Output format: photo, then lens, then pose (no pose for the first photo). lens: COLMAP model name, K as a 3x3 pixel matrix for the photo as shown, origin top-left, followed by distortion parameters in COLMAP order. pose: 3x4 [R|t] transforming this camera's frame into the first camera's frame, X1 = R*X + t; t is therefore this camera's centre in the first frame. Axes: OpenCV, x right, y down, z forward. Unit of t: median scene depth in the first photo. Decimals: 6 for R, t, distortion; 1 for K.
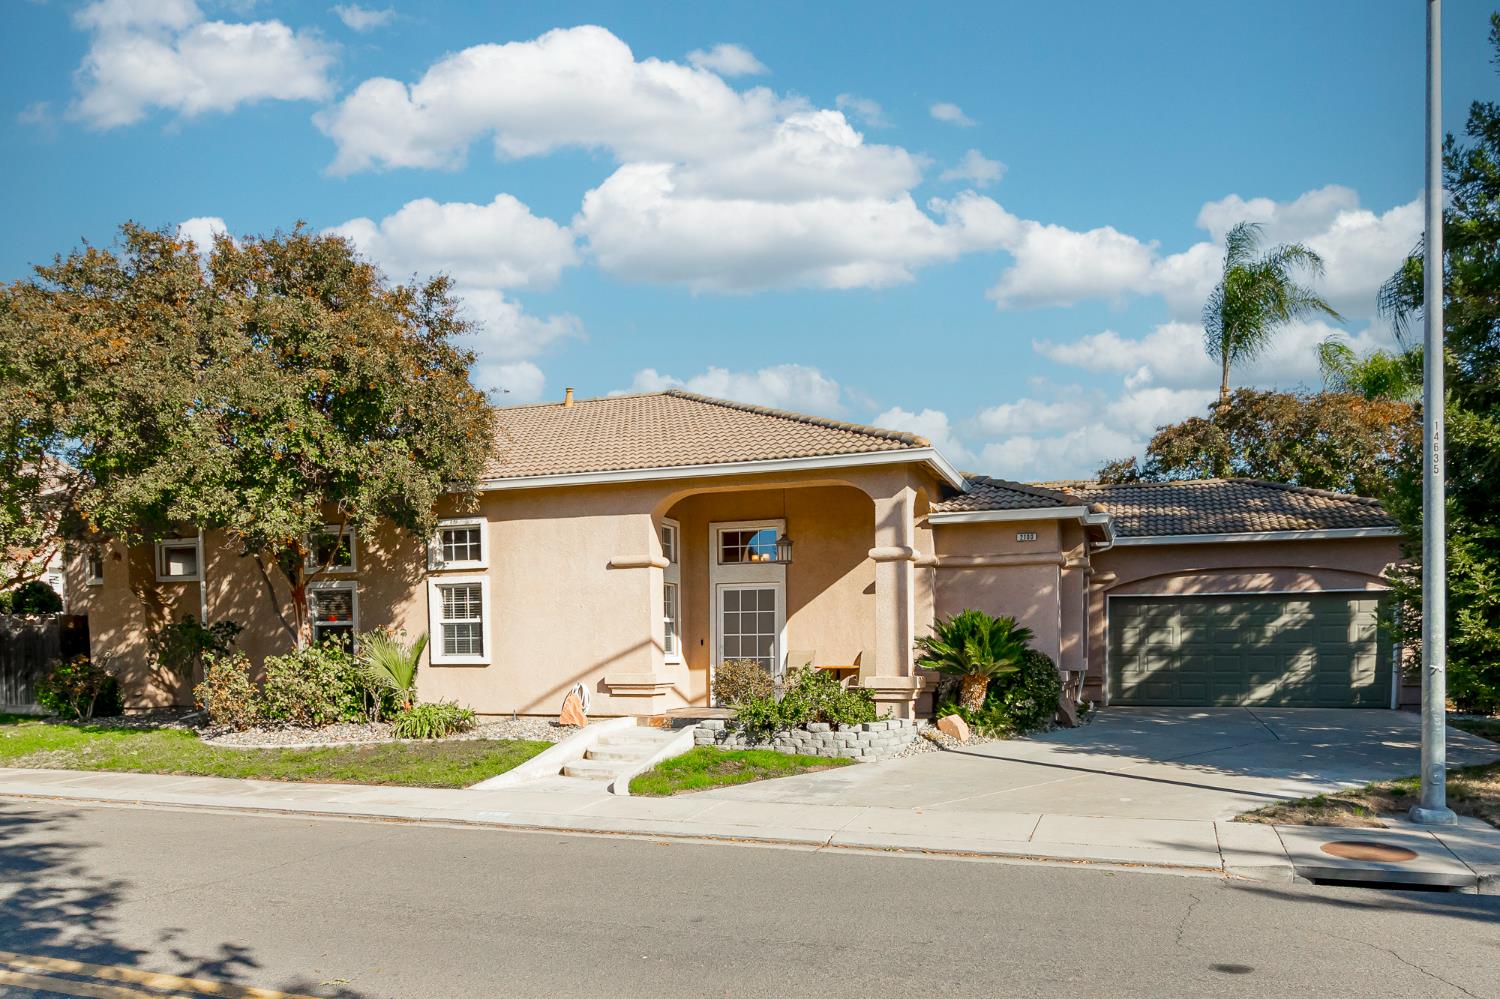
lens RADIAL K [[897.7, 0, 752.9], [0, 897.7, 501.0], [0, 0, 1]] dist [0.009673, 0.000832]
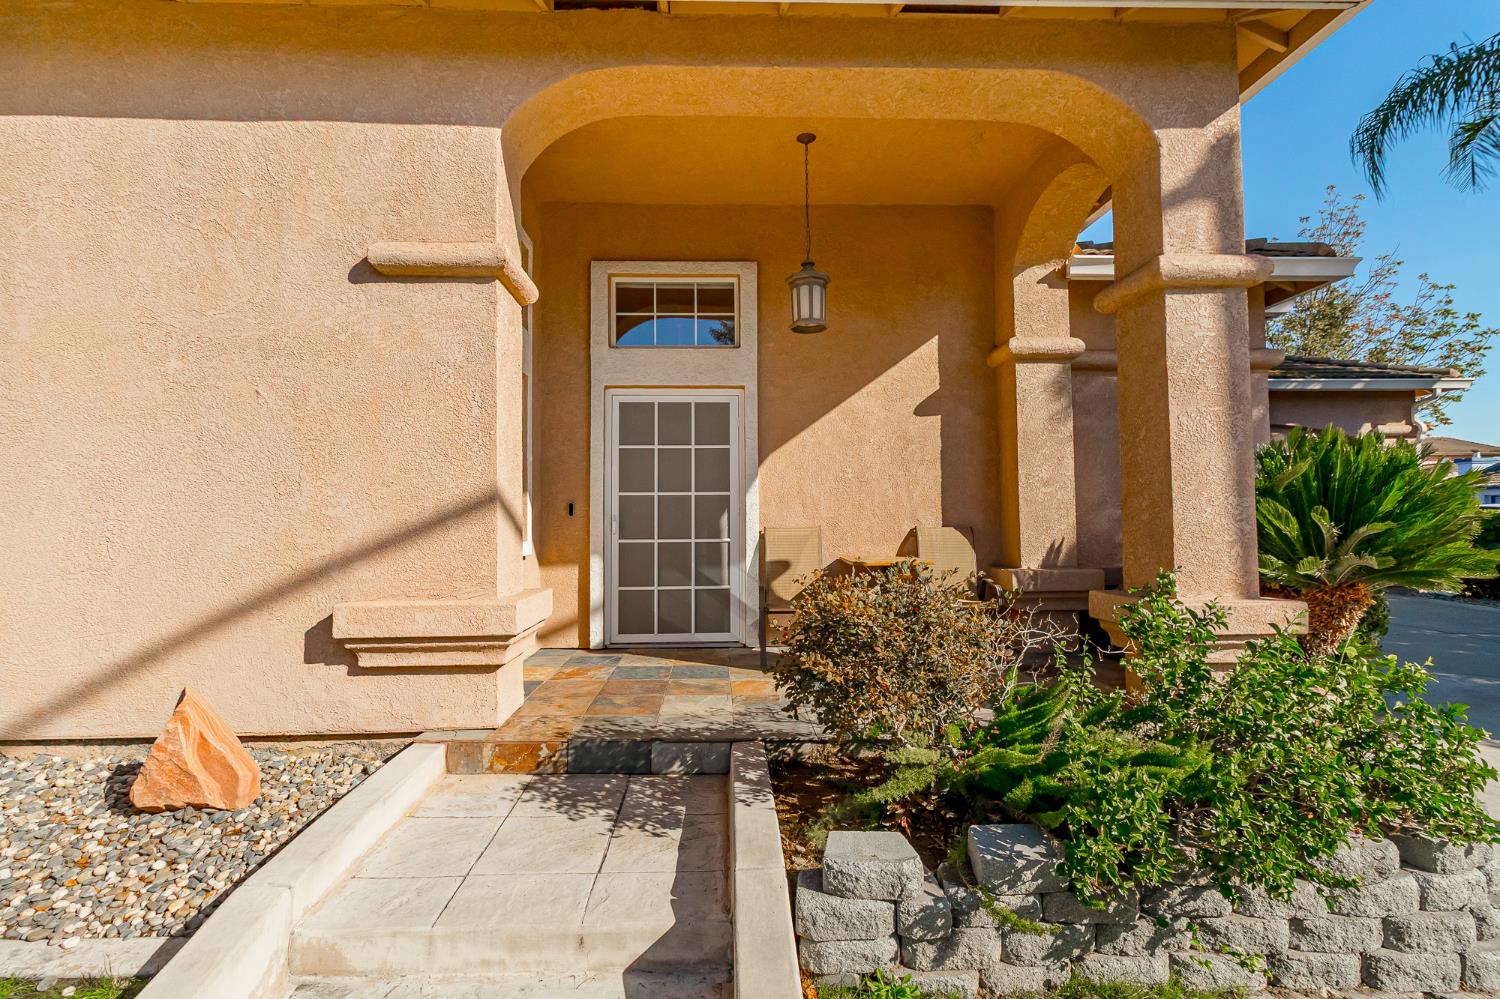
lens RADIAL K [[697.3, 0, 722.9], [0, 697.3, 443.9], [0, 0, 1]] dist [0.004013, 0.000436]
pose [[0.942229, 0.037943, 0.332813, -0.113787], [-0.055045, 0.997596, 0.042104, 0.113380], [-0.330415, -0.057991, 0.942053, 0.691647]]
